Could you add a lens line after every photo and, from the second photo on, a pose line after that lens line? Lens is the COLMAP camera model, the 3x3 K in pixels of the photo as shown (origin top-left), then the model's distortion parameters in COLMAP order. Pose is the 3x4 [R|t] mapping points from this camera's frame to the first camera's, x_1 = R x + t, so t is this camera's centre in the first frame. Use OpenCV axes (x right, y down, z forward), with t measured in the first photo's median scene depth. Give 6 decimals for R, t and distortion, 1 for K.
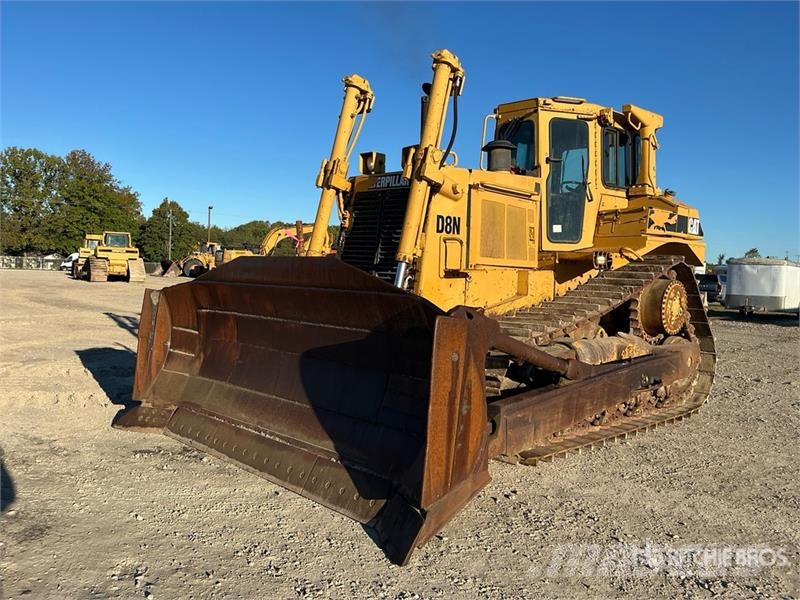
lens RADIAL K [[669.5, 0, 400.0], [0, 669.5, 300.0], [0, 0, 1]] dist [0.071211, -0.007283]
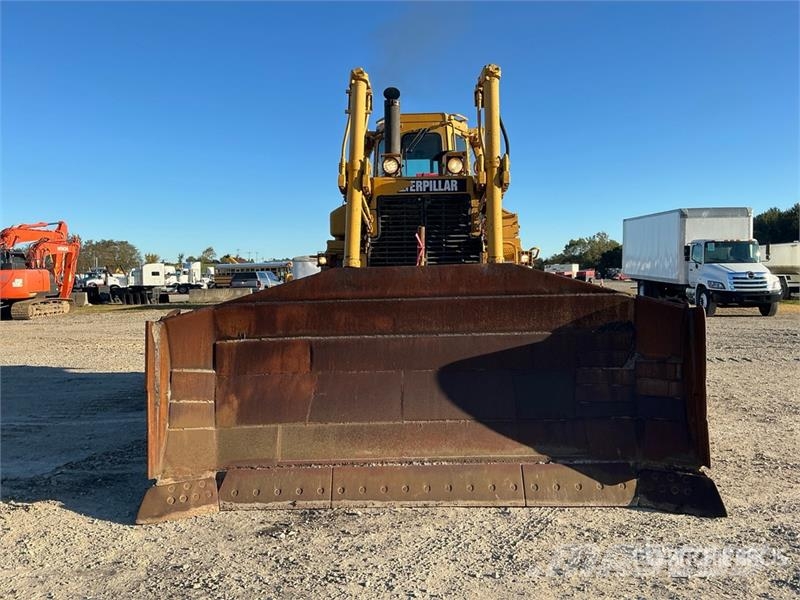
lens RADIAL K [[669.5, 0, 400.0], [0, 669.5, 300.0], [0, 0, 1]] dist [0.071211, -0.007283]
pose [[0.712389, -0.079585, 0.697257, -0.670614], [0.079940, 0.996285, 0.032041, -0.040324], [-0.697216, 0.032913, 0.716105, 0.295531]]
